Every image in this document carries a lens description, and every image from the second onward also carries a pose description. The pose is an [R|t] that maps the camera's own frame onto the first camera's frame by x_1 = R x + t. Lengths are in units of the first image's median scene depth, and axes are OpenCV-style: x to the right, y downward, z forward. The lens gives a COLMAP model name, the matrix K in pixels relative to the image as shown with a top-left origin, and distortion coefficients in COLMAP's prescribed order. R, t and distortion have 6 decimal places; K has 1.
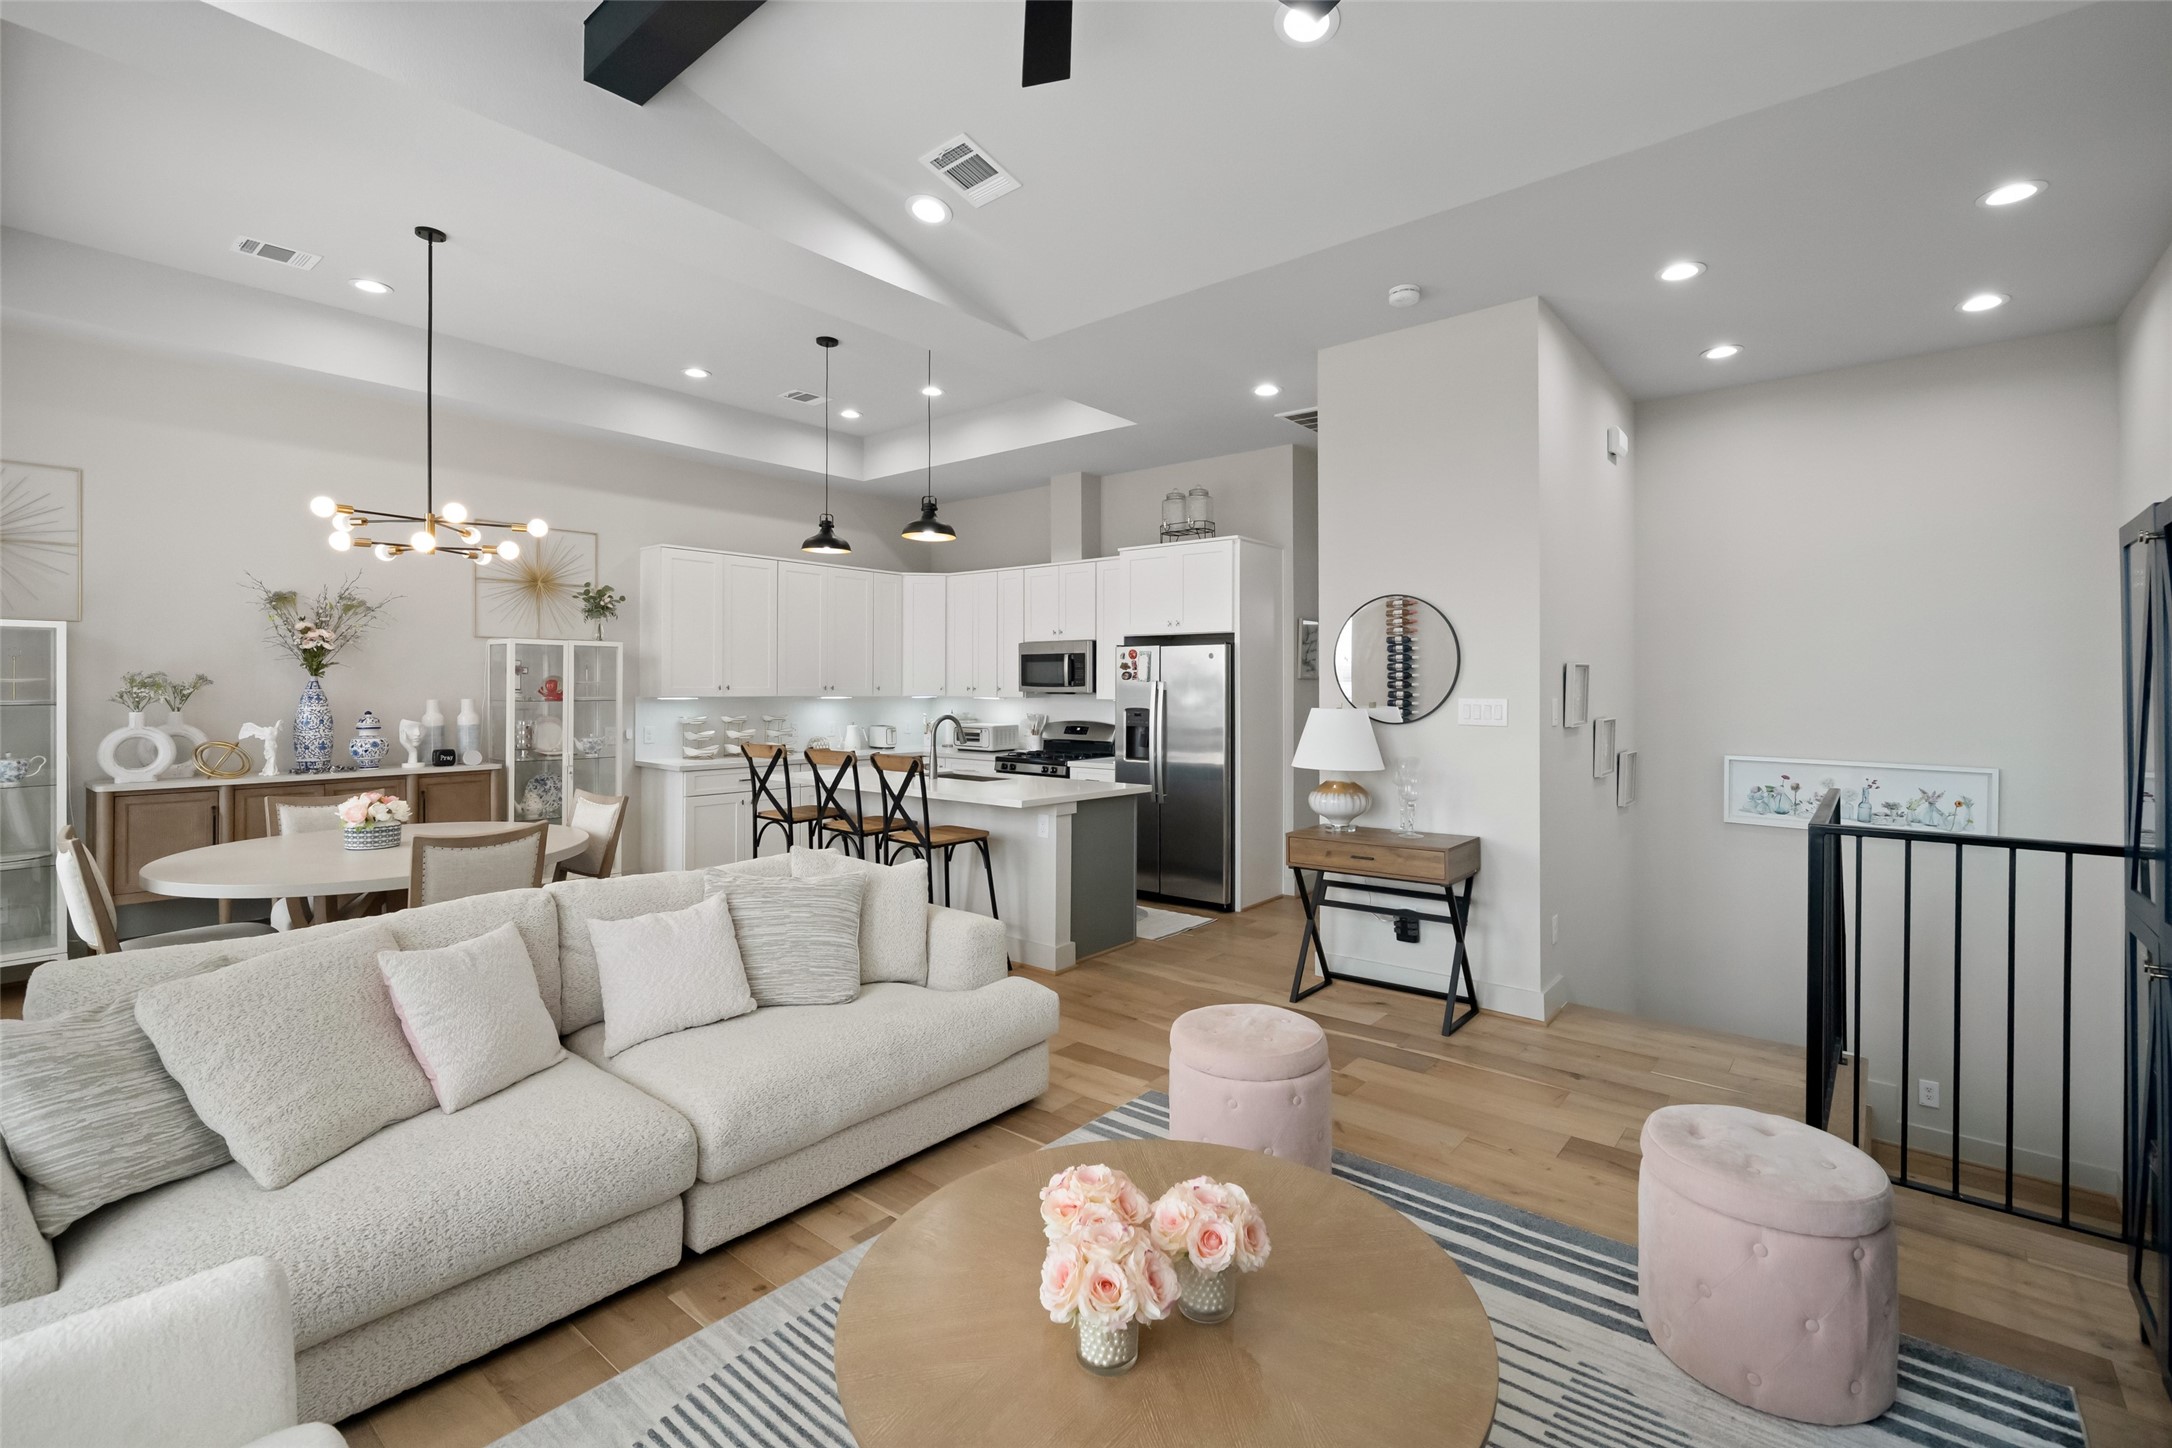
lens RADIAL K [[965.3, 0, 1101.2], [0, 965.3, 684.3], [0, 0, 1]] dist [0.000213, -0.000148]
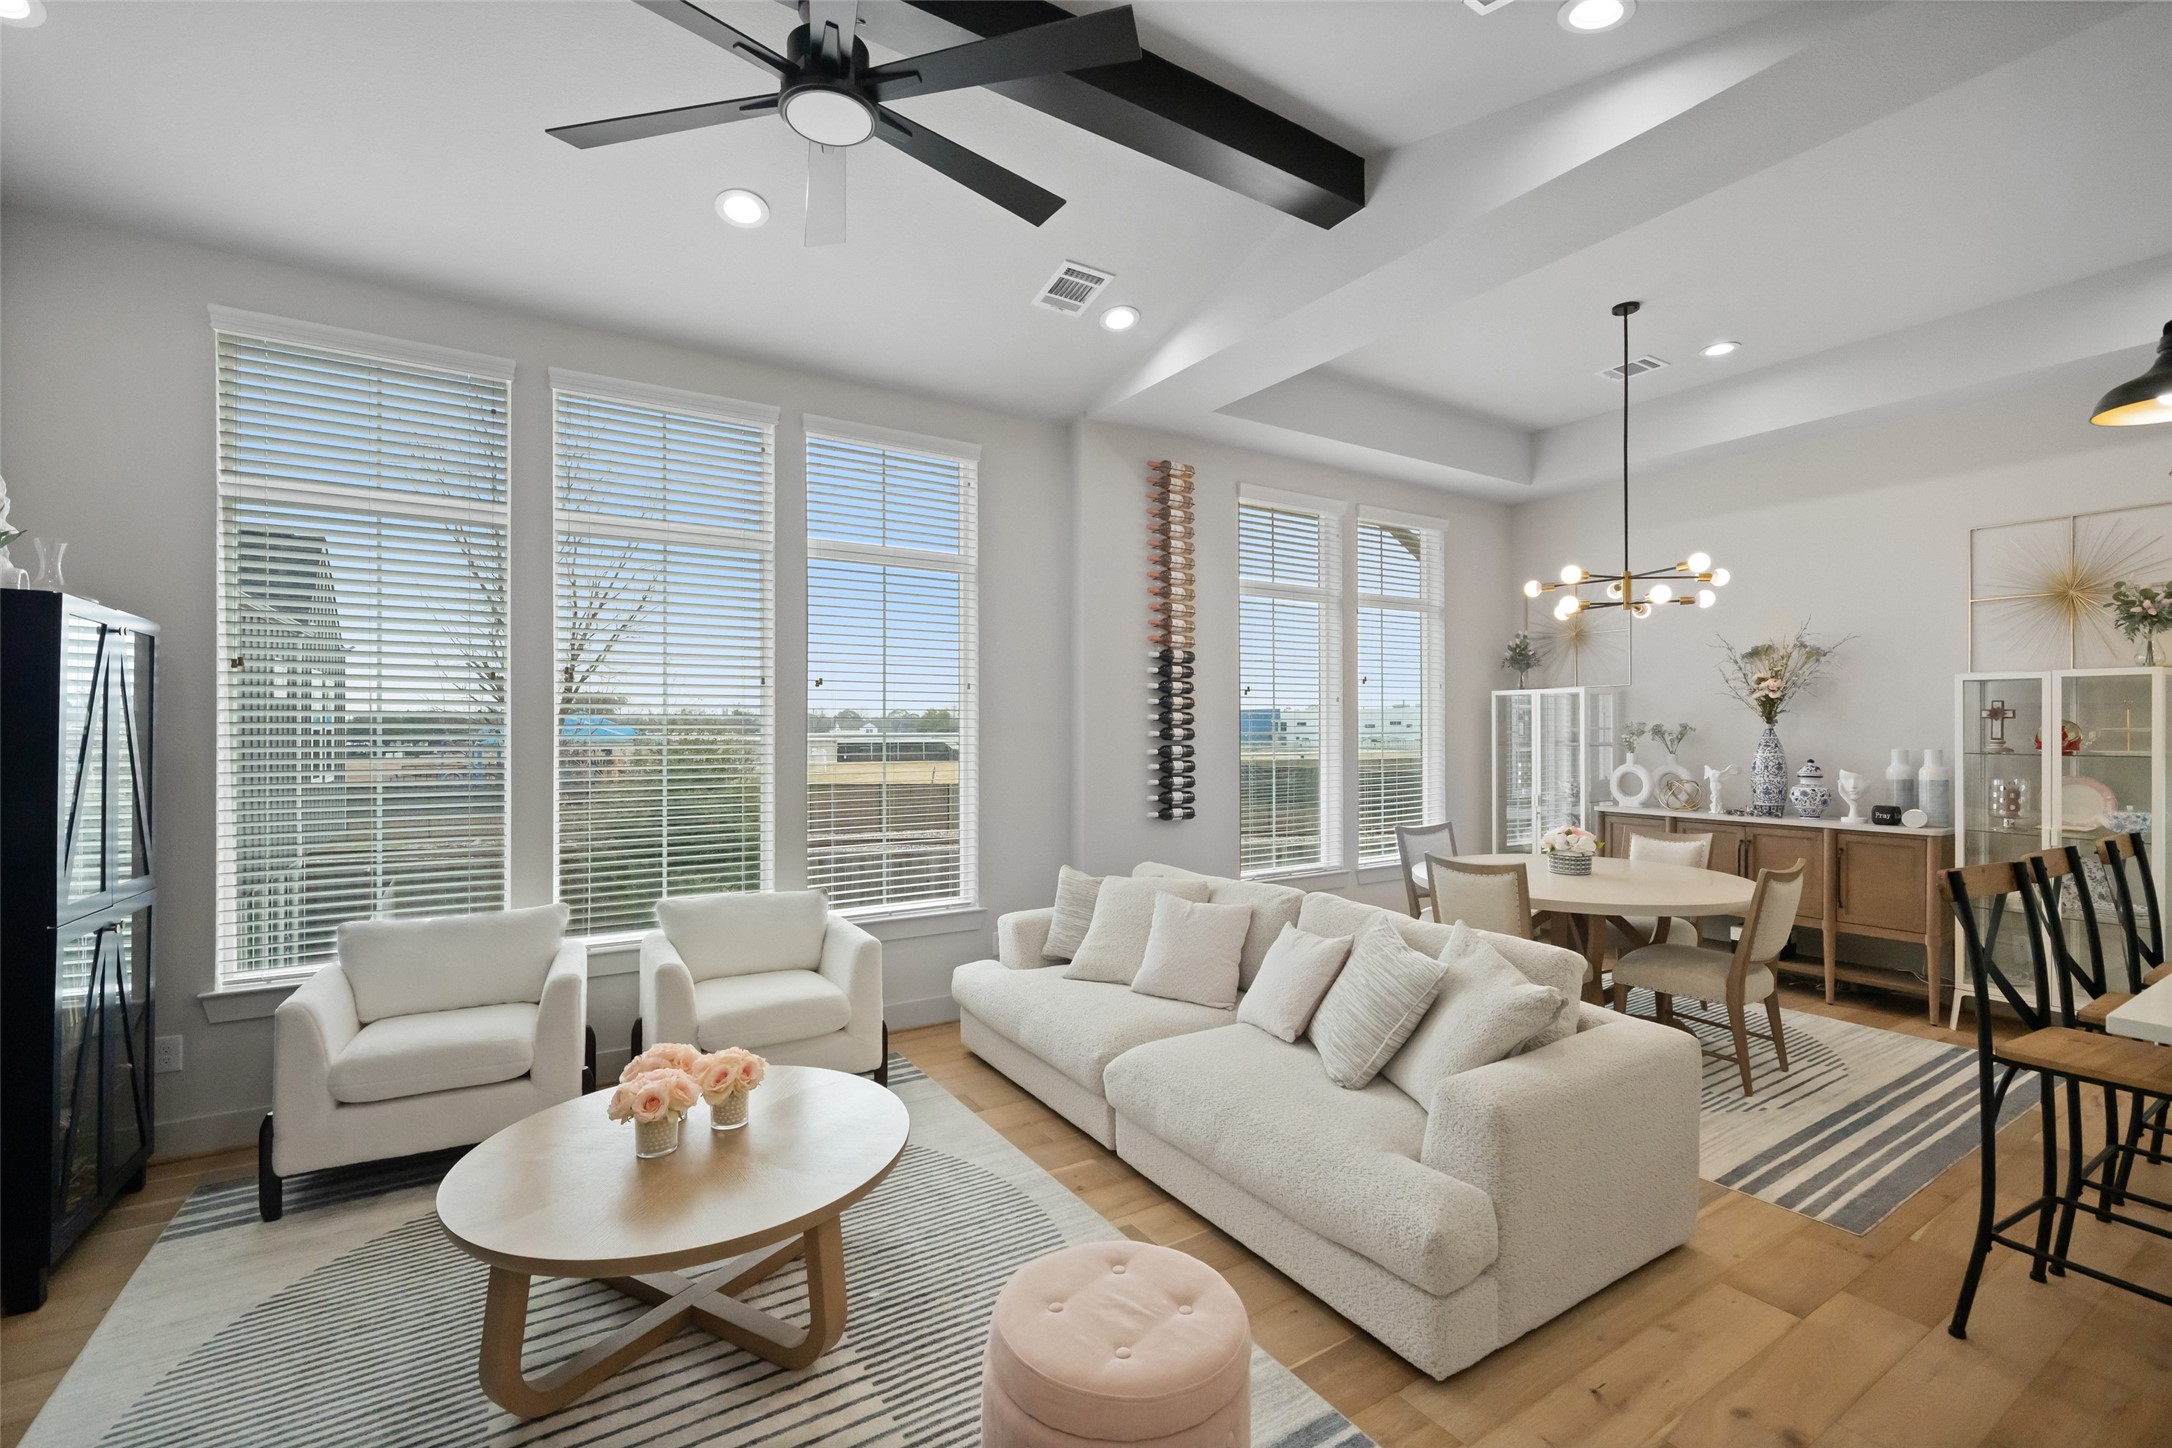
lens RADIAL K [[935.0, 0, 1097.2], [0, 935.0, 729.5], [0, 0, 1]] dist [-0.000119, -0.000002]
pose [[-0.307788, -0.002368, -0.951452, 0.355939], [0.000102, 0.999997, -0.002521, -0.000064], [0.951455, -0.000873, -0.307787, 0.585095]]
